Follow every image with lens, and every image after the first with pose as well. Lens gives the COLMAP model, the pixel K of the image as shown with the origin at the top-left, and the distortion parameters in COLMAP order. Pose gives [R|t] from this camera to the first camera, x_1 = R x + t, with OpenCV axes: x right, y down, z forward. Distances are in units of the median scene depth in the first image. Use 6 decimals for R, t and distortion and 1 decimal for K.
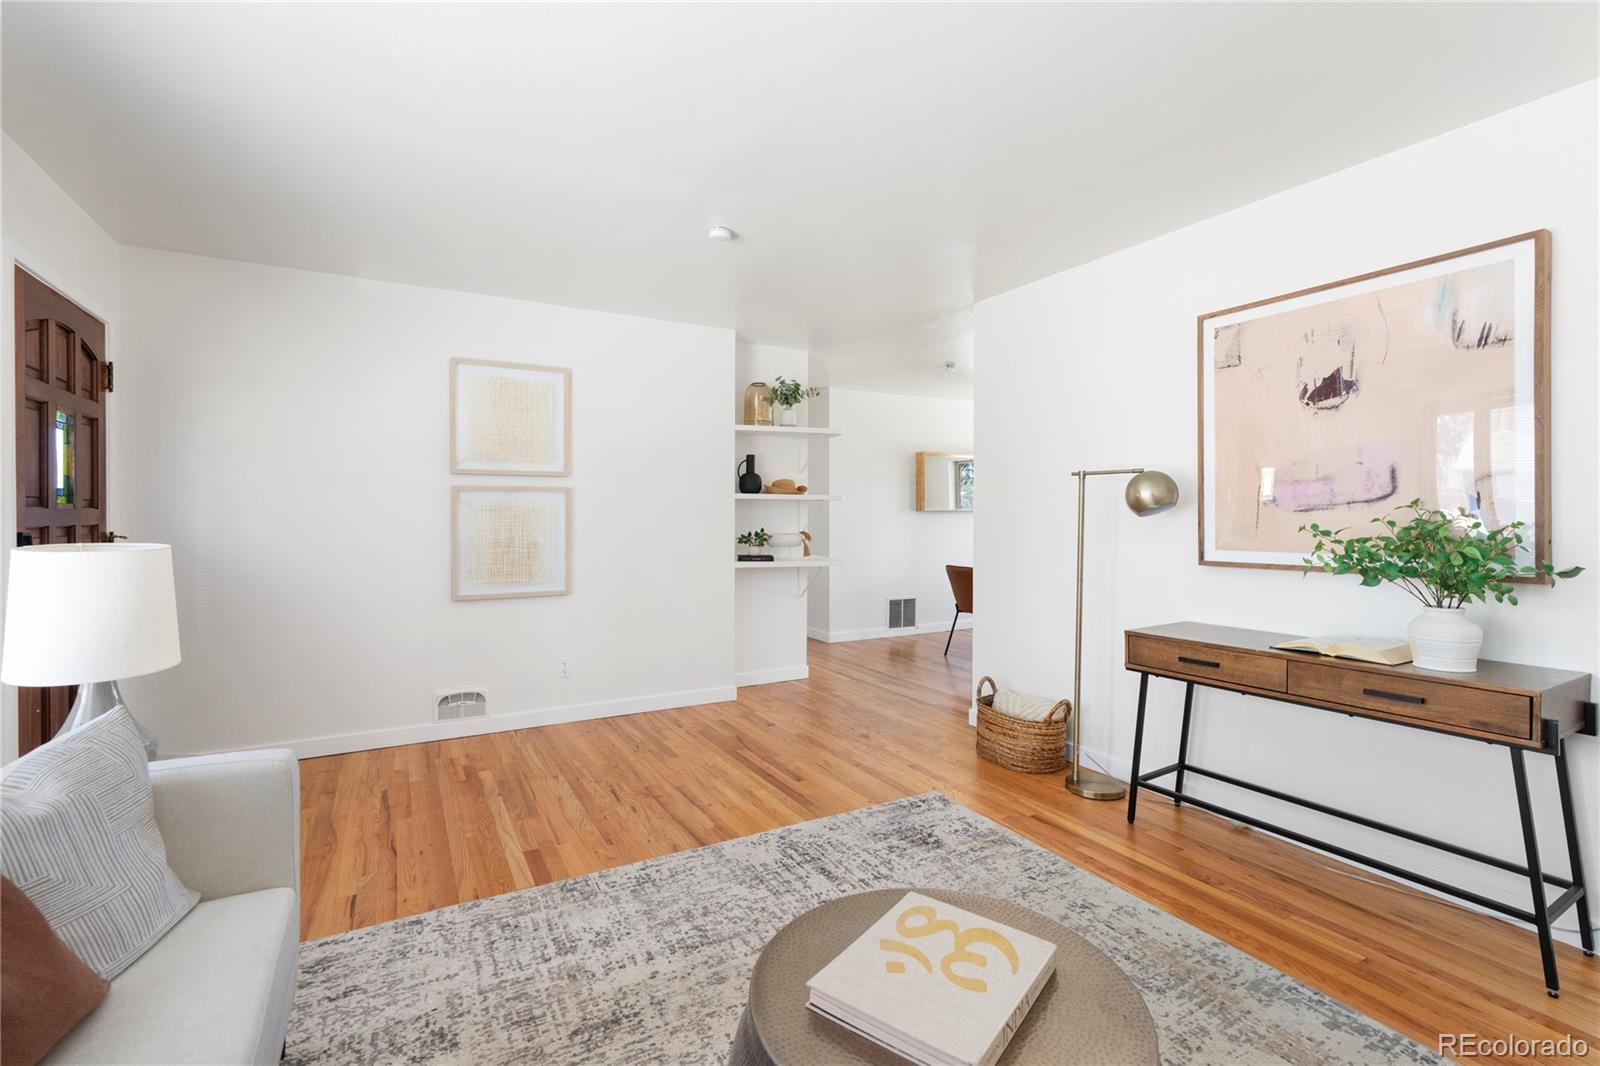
lens RADIAL K [[724.6, 0, 796.9], [0, 724.6, 508.2], [0, 0, 1]] dist [-0.003995, 0.001470]
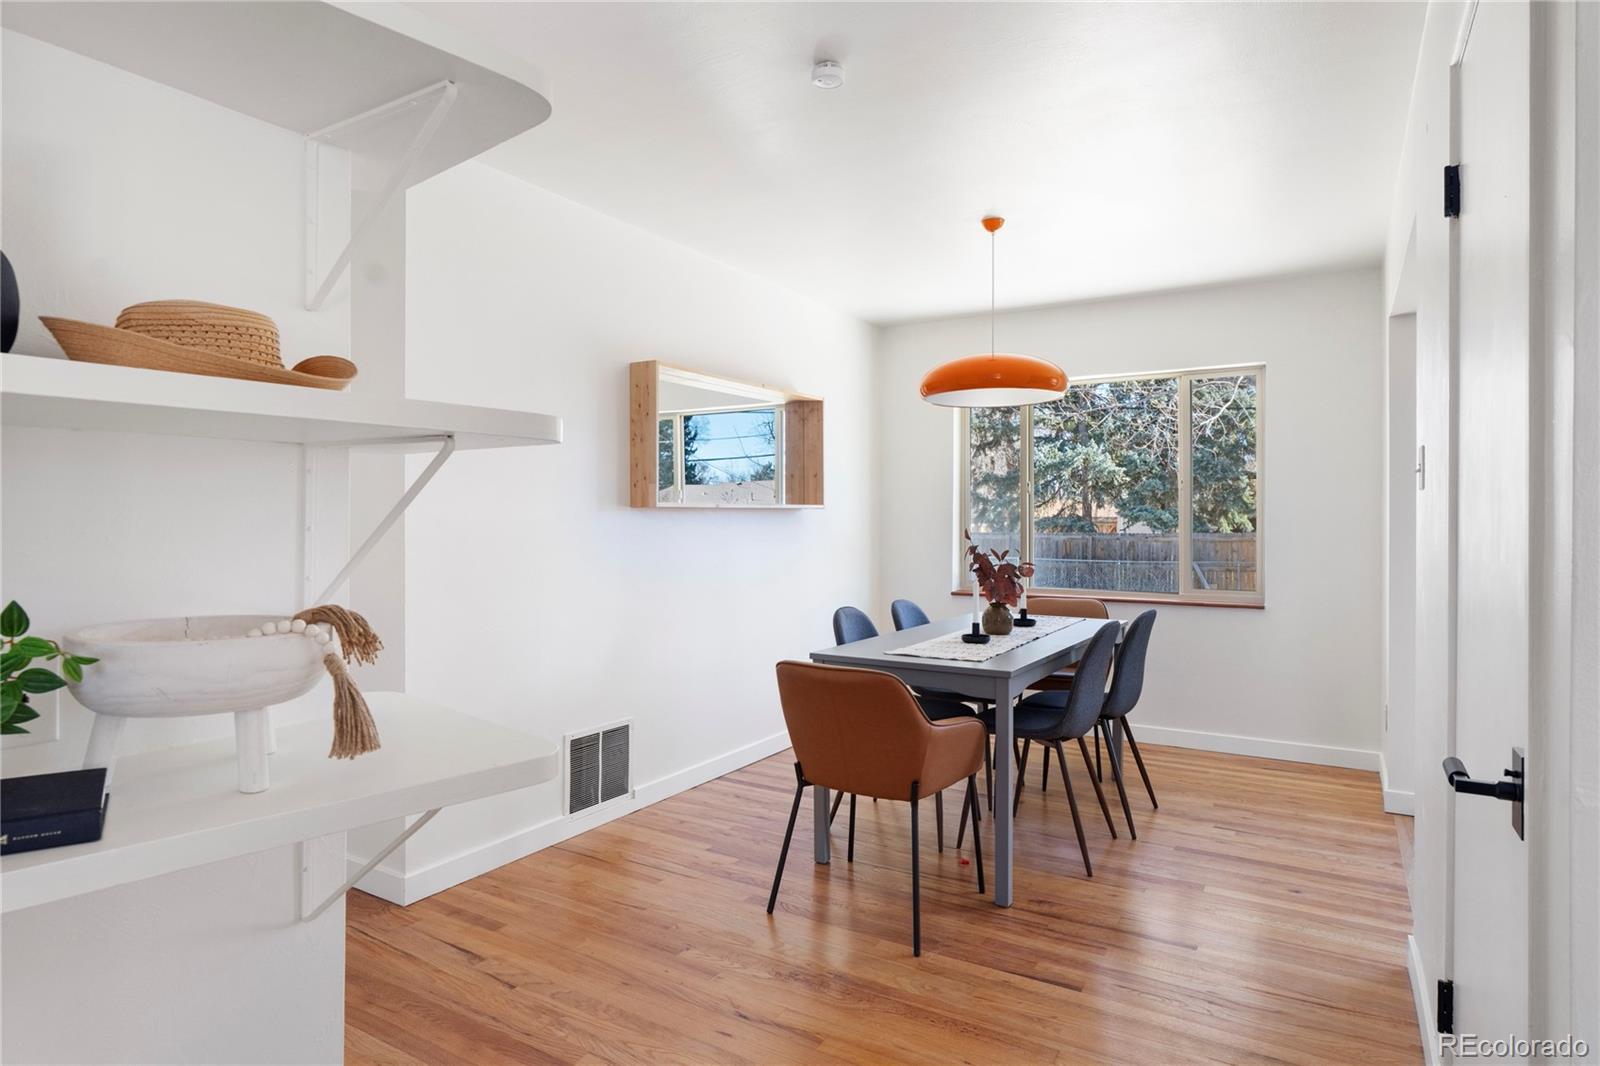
lens RADIAL K [[884.2, 0, 799.8], [0, 884.2, 508.1], [0, 0, 1]] dist [-0.001581, 0.000998]
pose [[0.868179, 0.006512, 0.496209, 0.001117], [-0.005302, 0.999979, -0.003845, 0.005574], [-0.496223, 0.000707, 0.868195, 0.536093]]
